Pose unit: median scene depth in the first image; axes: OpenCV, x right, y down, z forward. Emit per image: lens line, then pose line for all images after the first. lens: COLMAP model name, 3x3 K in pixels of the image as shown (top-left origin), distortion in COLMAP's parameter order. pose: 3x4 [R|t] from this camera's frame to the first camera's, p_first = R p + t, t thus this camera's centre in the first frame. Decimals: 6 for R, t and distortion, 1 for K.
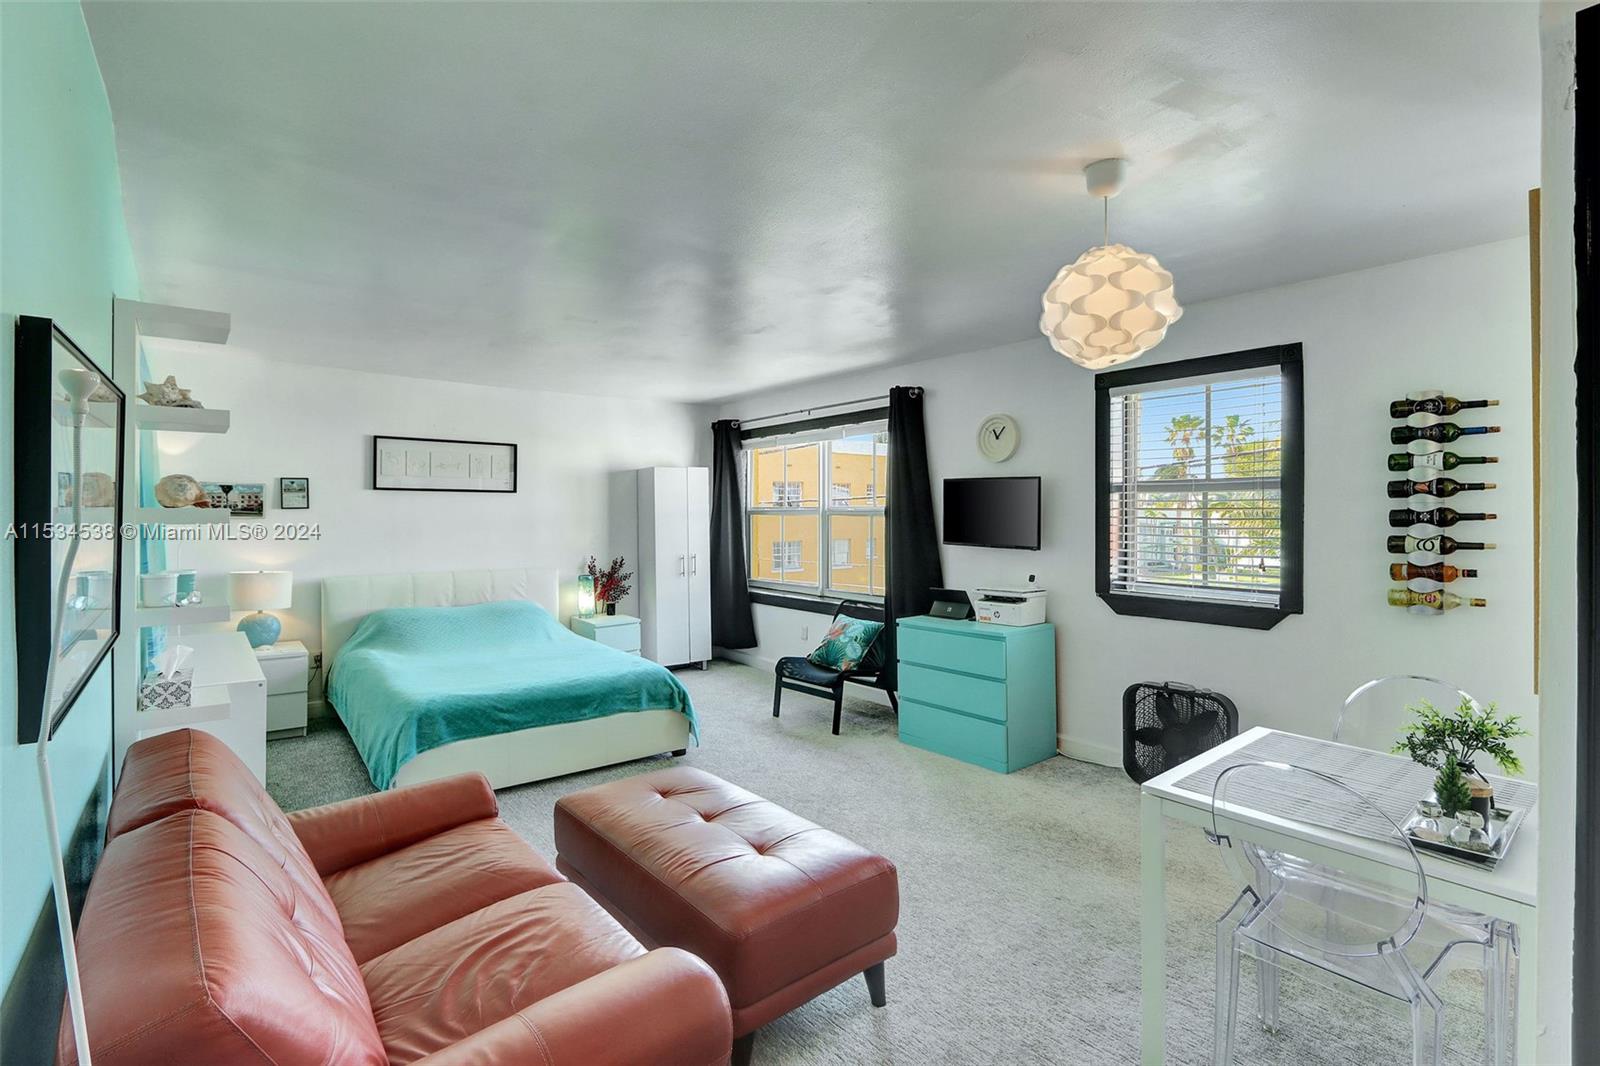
lens RADIAL K [[750.5, 0, 792.3], [0, 750.5, 525.0], [0, 0, 1]] dist [-0.001162, -0.000090]
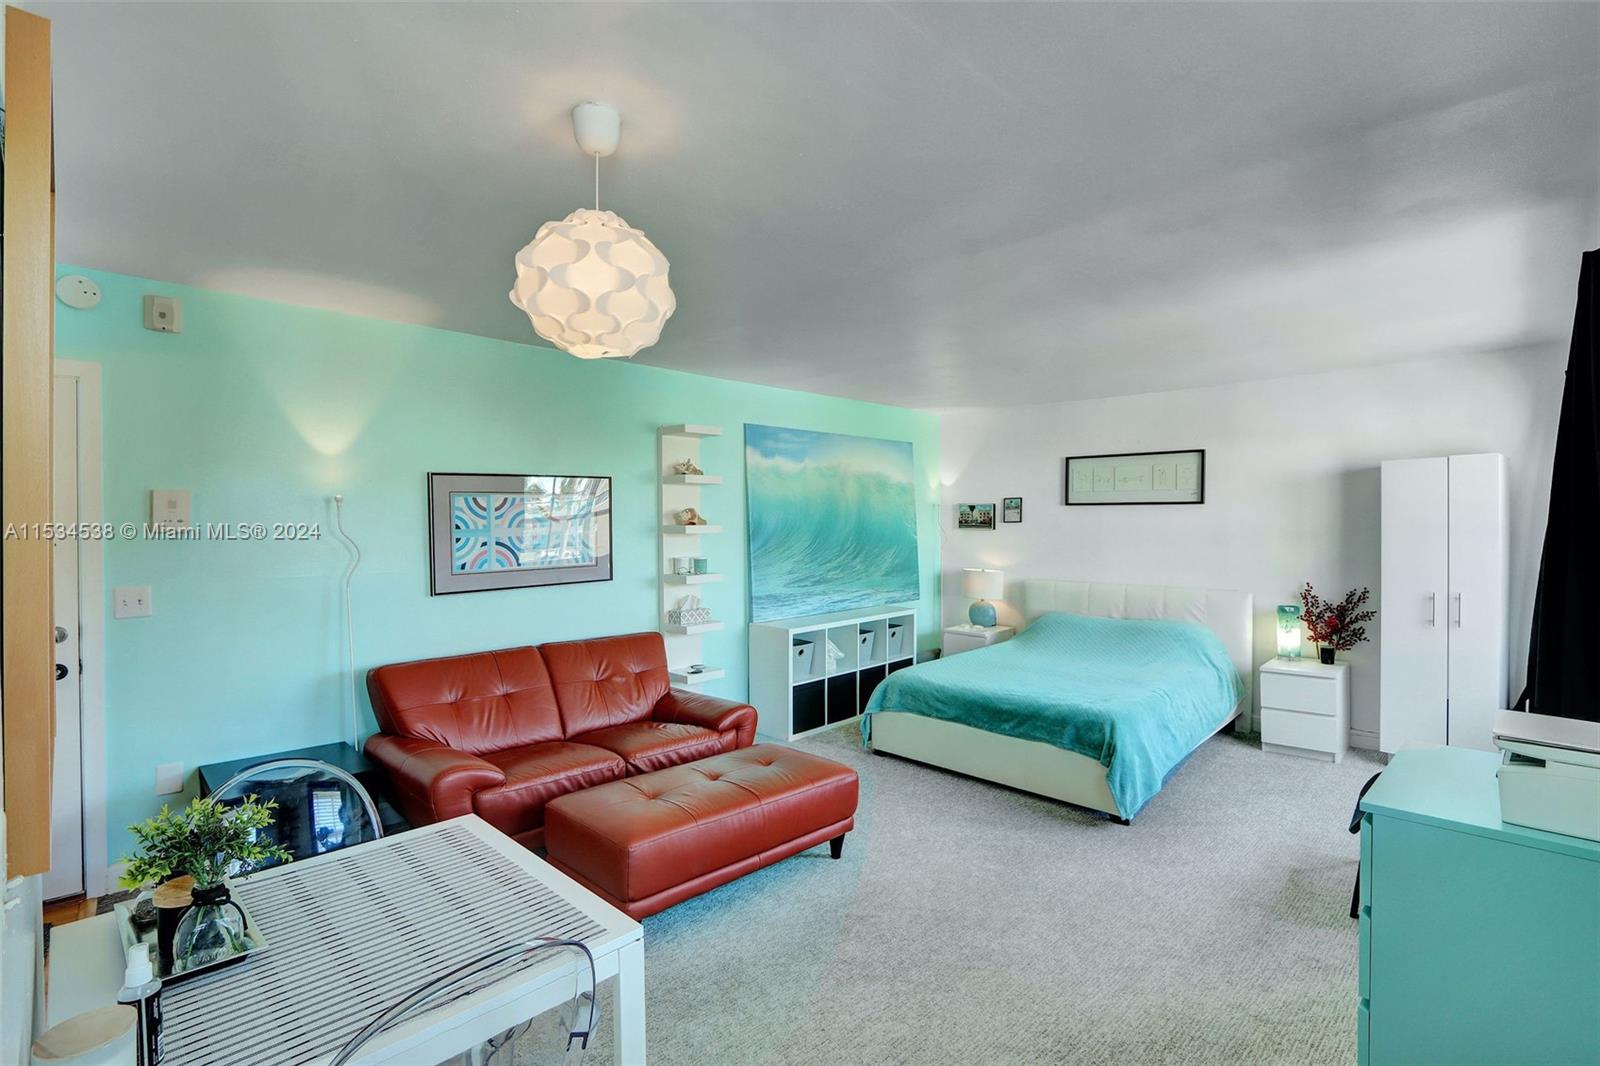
lens RADIAL K [[750.5, 0, 792.3], [0, 750.5, 525.0], [0, 0, 1]] dist [-0.001162, -0.000090]
pose [[0.138241, 0.001279, -0.990398, 0.500145], [-0.017529, 0.999846, -0.001156, -0.009025], [0.990243, 0.017521, 0.138242, 0.436670]]
